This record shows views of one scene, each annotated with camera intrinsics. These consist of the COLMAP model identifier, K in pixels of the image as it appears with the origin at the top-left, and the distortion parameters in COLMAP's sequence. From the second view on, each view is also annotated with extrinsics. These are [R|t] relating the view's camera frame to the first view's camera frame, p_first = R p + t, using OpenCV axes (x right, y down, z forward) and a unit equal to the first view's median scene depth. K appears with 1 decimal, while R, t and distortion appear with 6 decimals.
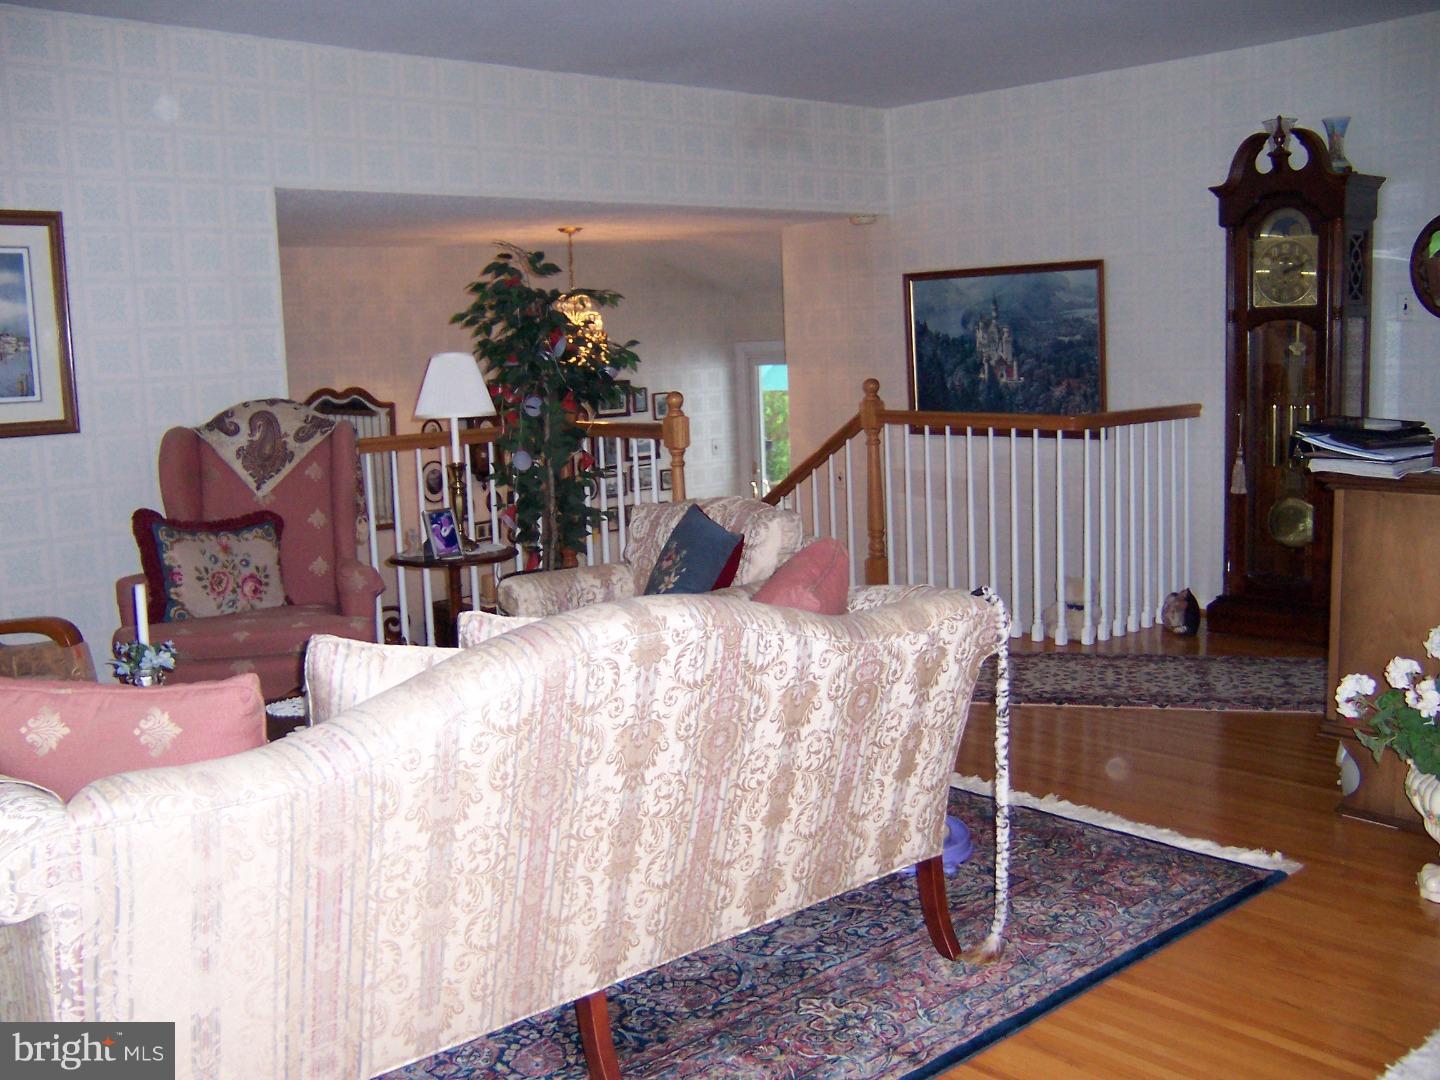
lens RADIAL K [[1483.5, 0, 720.8], [0, 1483.5, 545.5], [0, 0, 1]] dist [0.030529, 0.000000]
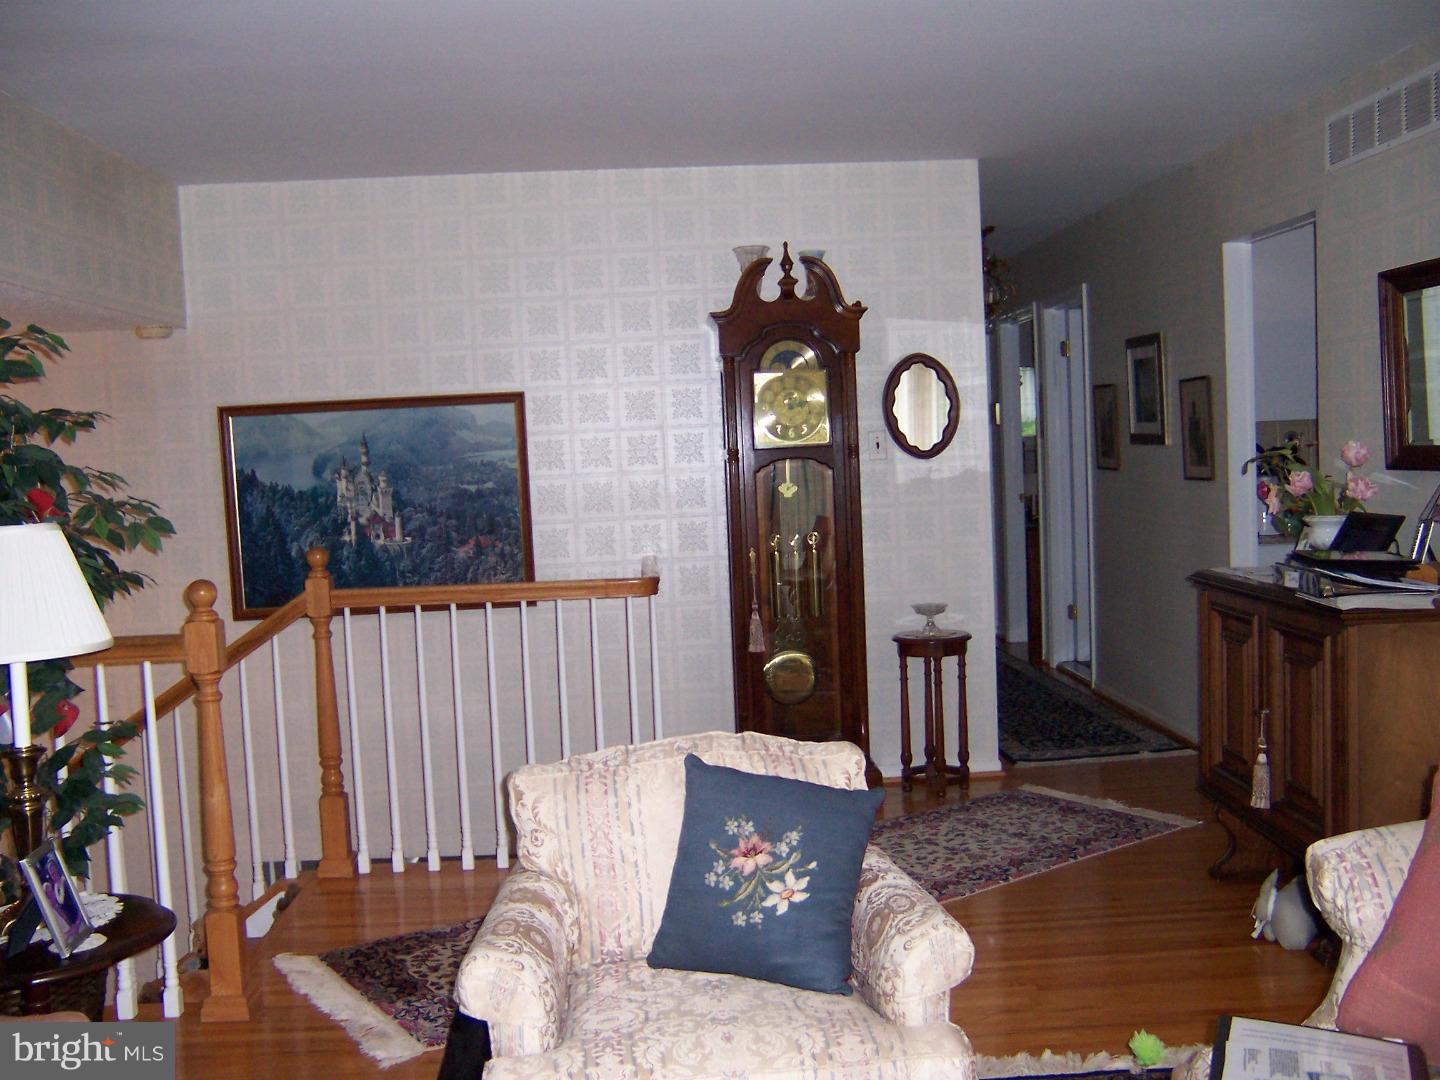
lens RADIAL K [[1483.5, 0, 717.1], [0, 1483.5, 530.4], [0, 0, 1]] dist [0.030529, 0.000000]
pose [[0.676663, -0.042198, 0.735082, -0.273795], [0.128427, 0.989816, -0.061400, -0.047810], [-0.725006, 0.135951, 0.675192, 0.351154]]
